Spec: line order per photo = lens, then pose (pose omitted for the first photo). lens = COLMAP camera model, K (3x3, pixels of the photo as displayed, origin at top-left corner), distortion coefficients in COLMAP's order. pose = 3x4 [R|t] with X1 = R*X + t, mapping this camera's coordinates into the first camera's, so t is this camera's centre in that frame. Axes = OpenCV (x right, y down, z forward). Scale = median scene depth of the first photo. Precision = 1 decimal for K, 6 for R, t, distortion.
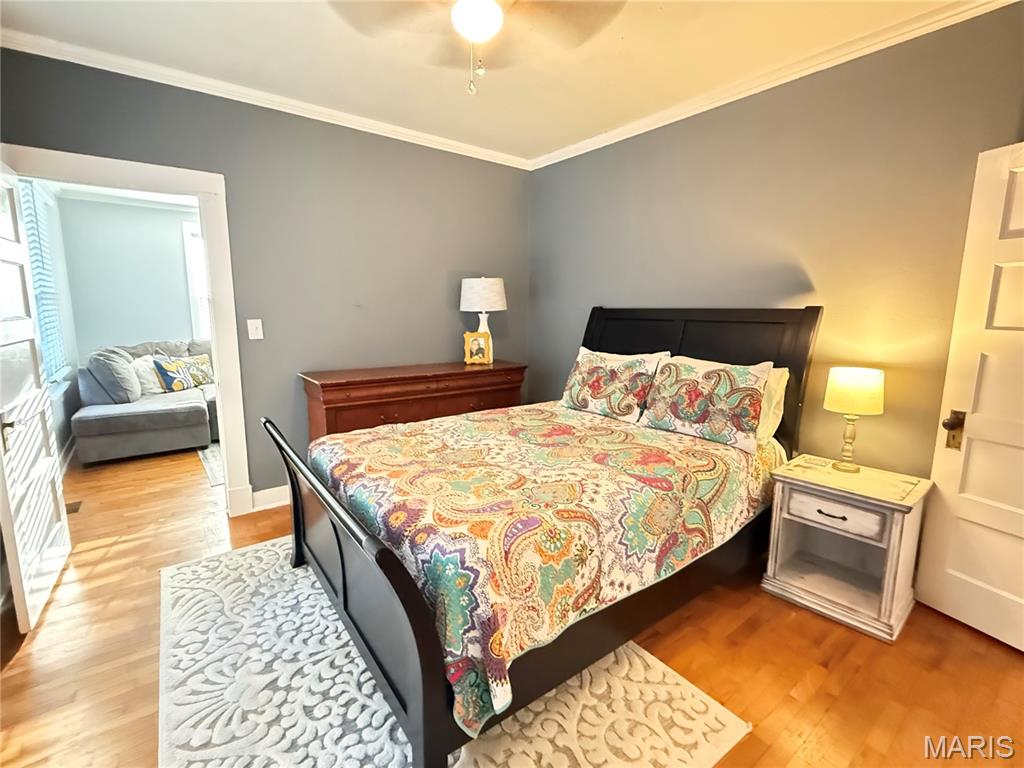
lens RADIAL K [[466.4, 0, 512.0], [0, 466.4, 384.0], [0, 0, 1]] dist [0.001662, 0.000396]
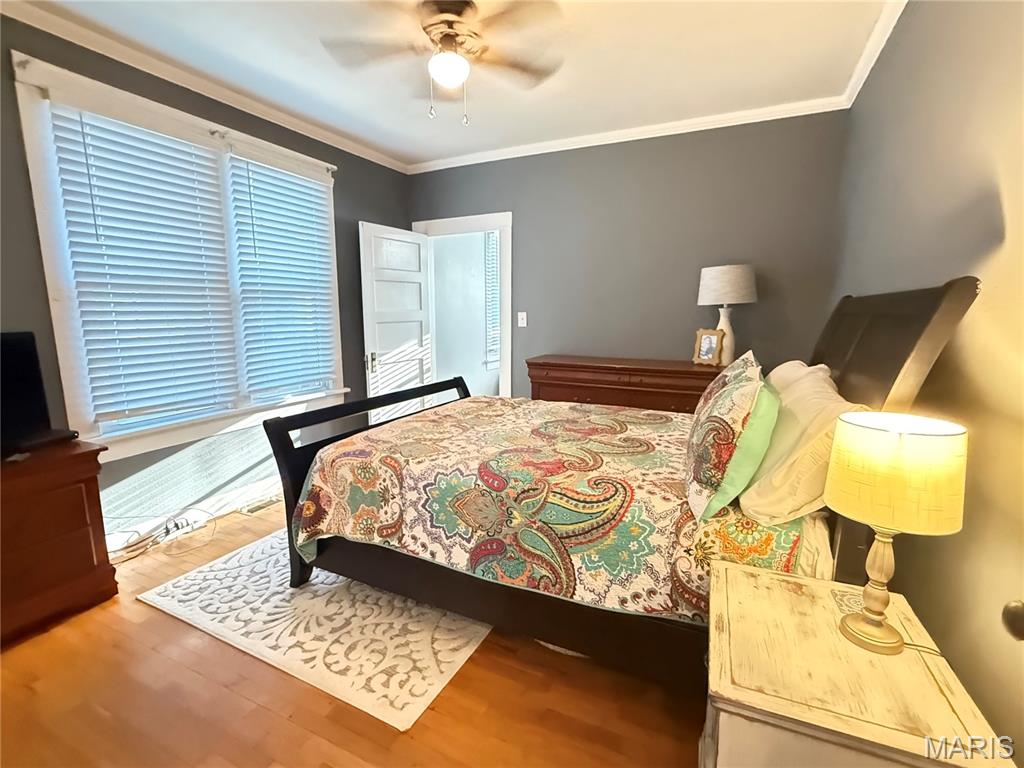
lens RADIAL K [[466.4, 0, 512.0], [0, 466.4, 384.0], [0, 0, 1]] dist [0.001662, 0.000396]
pose [[0.465098, 0.135593, -0.874813, 1.127347], [-0.137137, 0.987307, 0.080120, -0.059368], [0.874573, 0.082706, 0.477789, 0.563487]]
